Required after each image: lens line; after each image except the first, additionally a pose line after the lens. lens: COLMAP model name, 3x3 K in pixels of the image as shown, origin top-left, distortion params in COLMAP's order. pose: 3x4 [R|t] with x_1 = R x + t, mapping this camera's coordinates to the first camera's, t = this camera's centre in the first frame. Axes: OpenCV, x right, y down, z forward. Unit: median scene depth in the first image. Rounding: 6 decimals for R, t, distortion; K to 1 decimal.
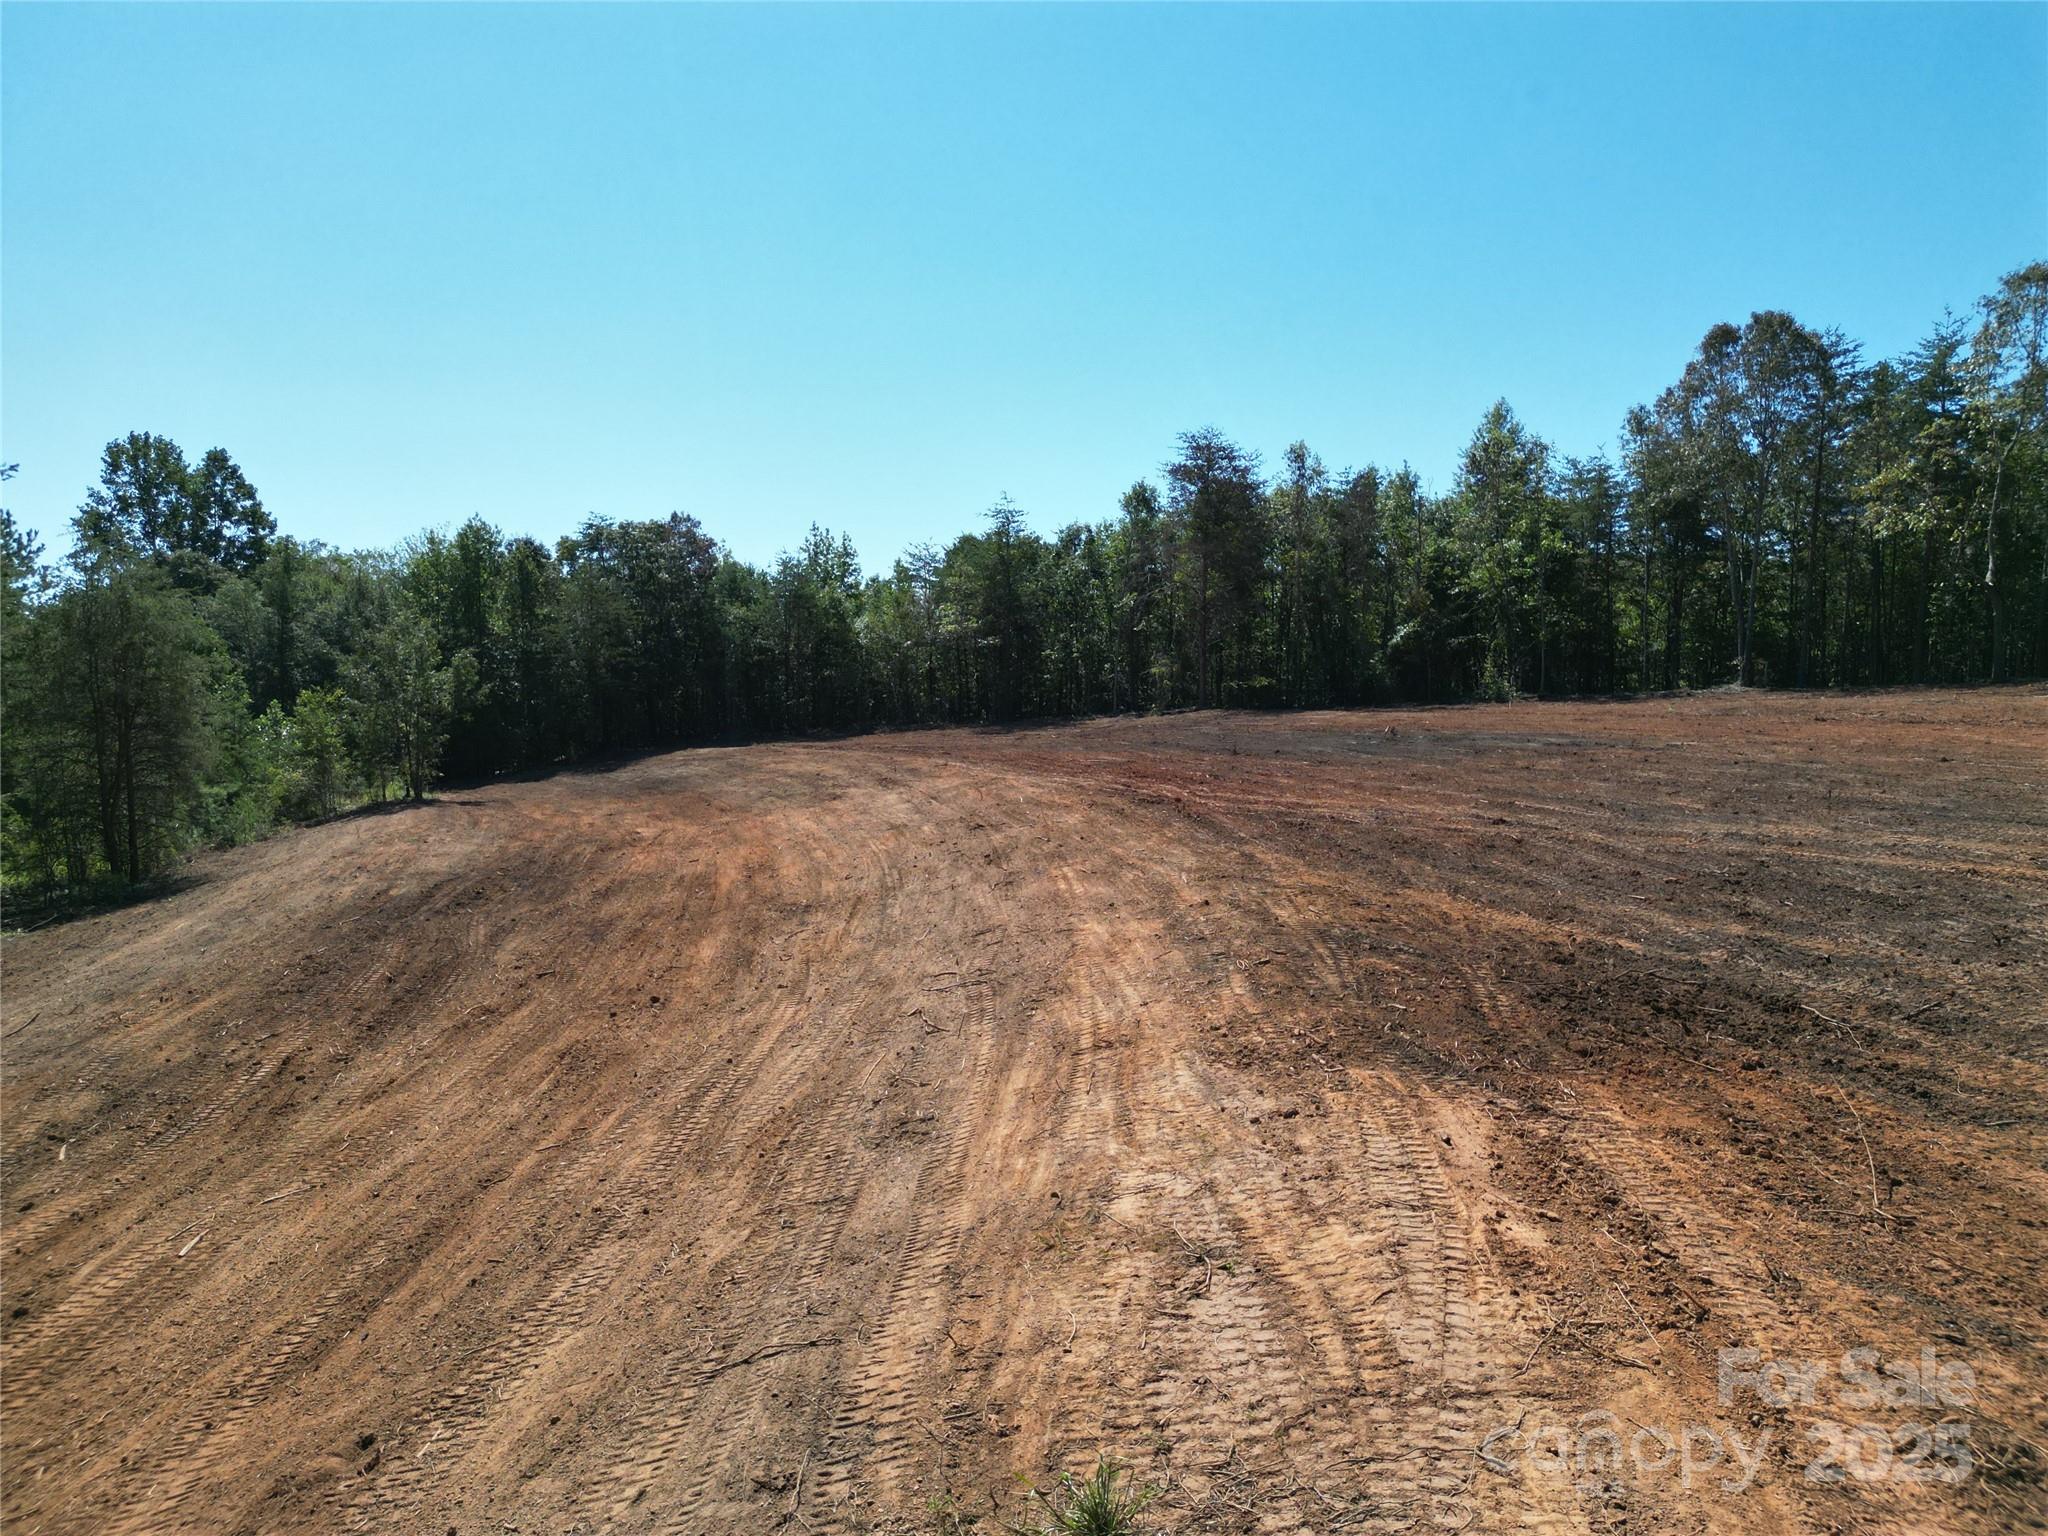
lens RADIAL K [[1429.5, 0, 1013.4], [0, 1429.5, 777.0], [0, 0, 1]] dist [0.047448, -0.038440]
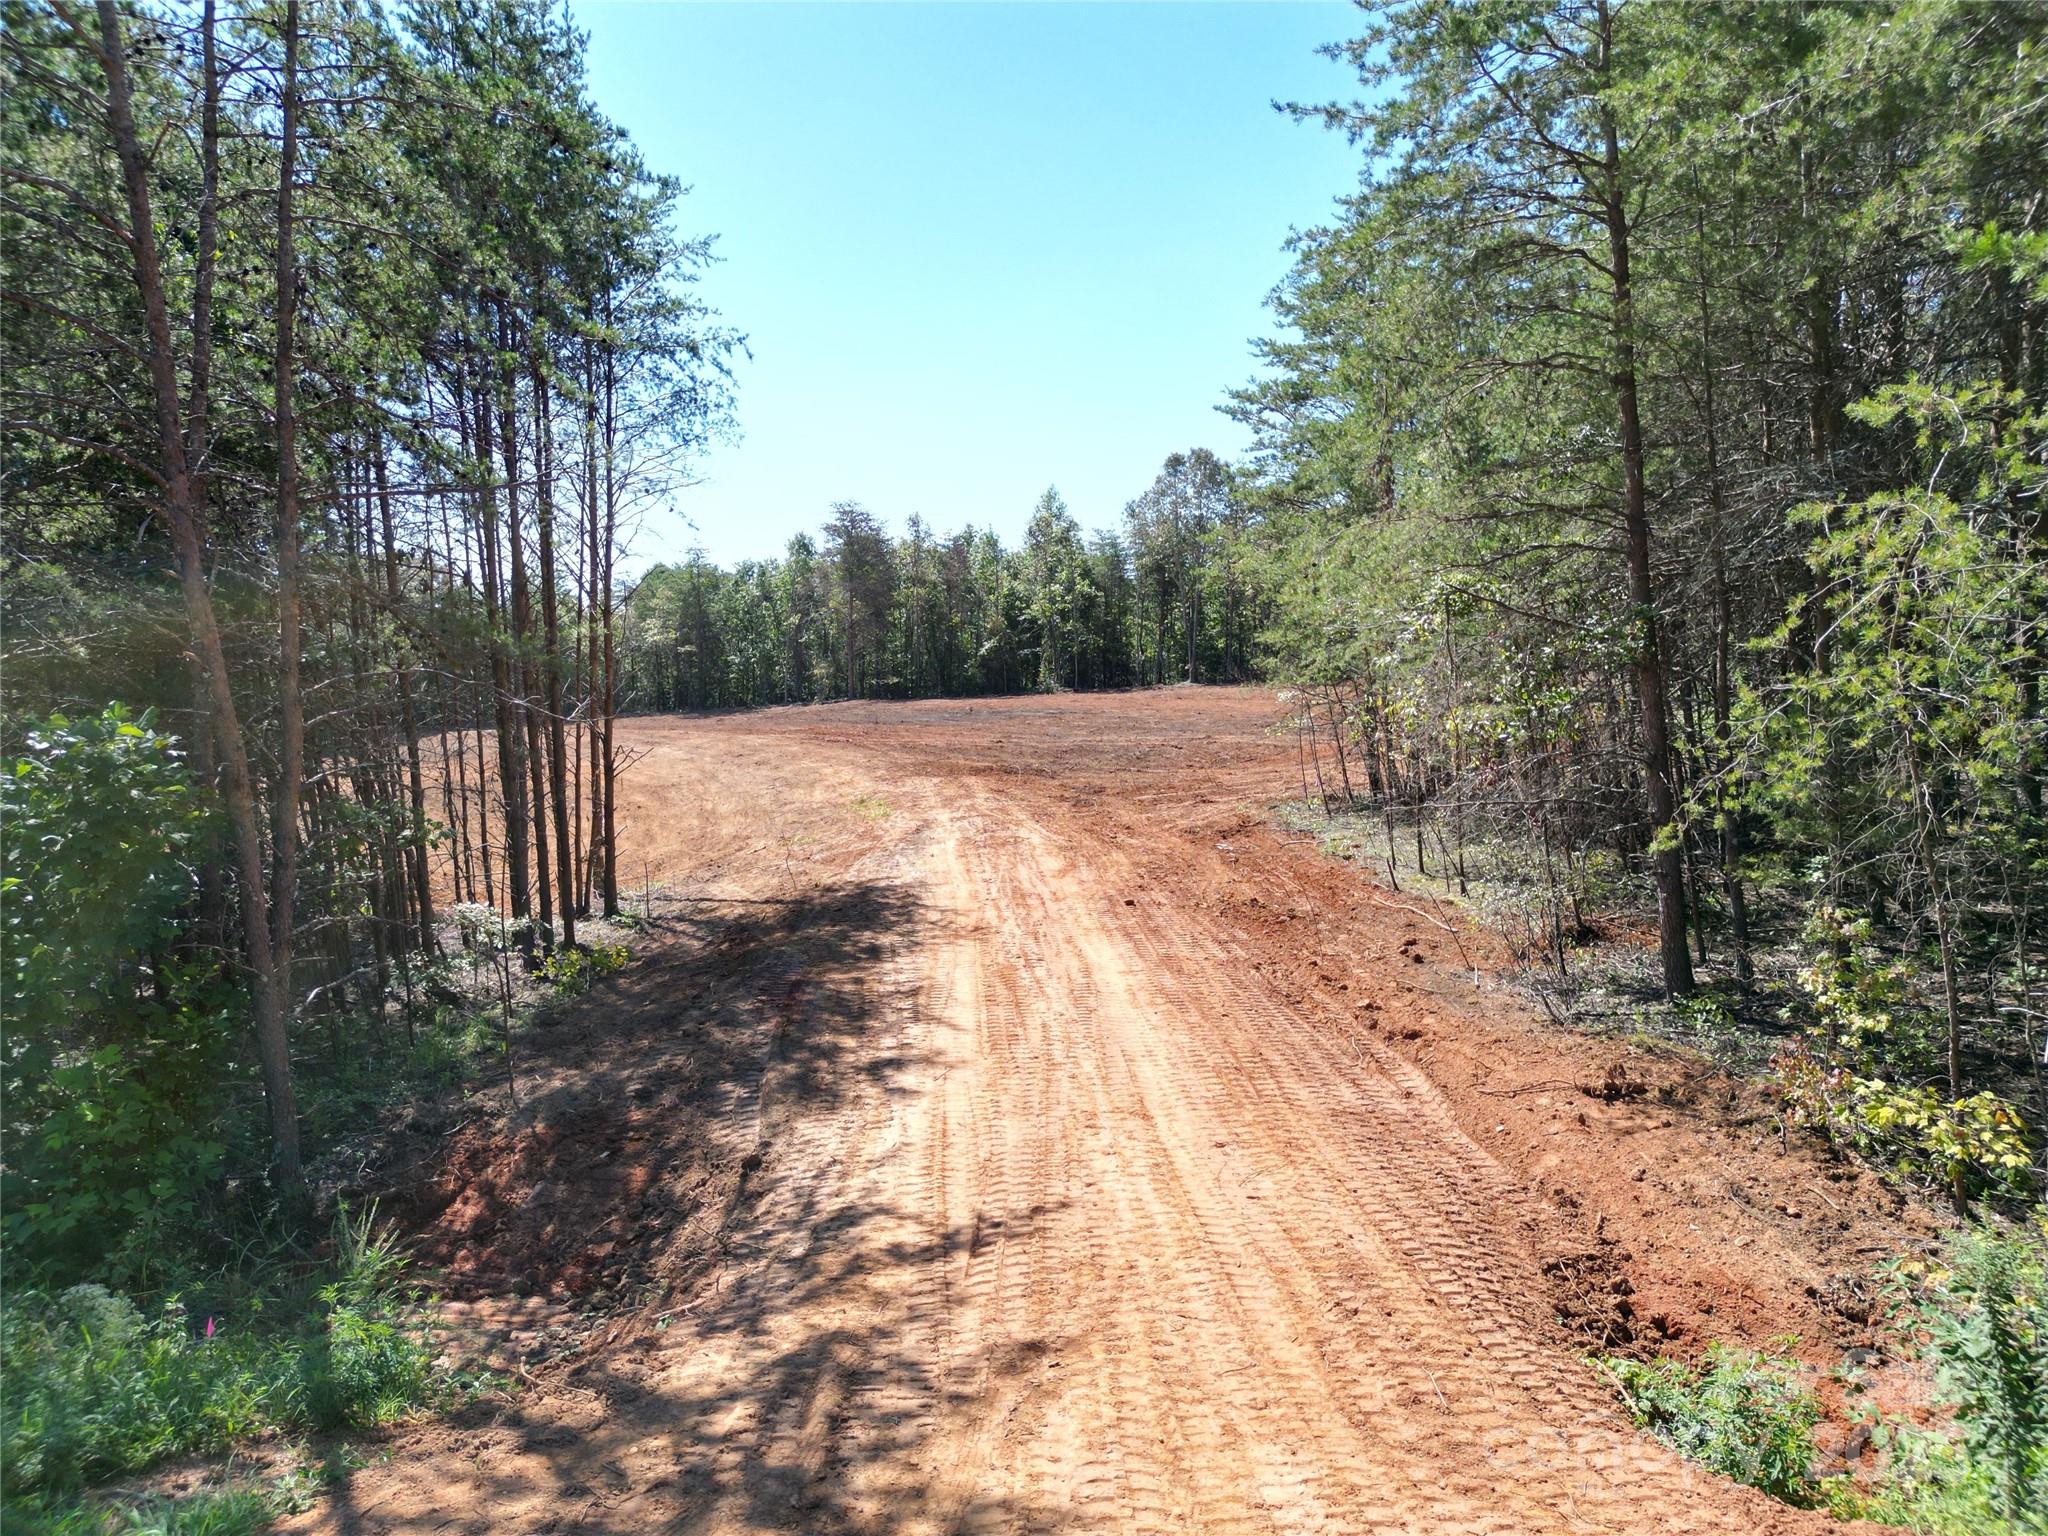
lens RADIAL K [[1429.5, 0, 1031.2], [0, 1429.5, 782.2], [0, 0, 1]] dist [0.047448, -0.038440]
pose [[0.965108, -0.018944, 0.261167, -0.065701], [0.018536, 0.999820, 0.004023, 0.031081], [-0.261197, 0.000958, 0.965285, -0.397419]]
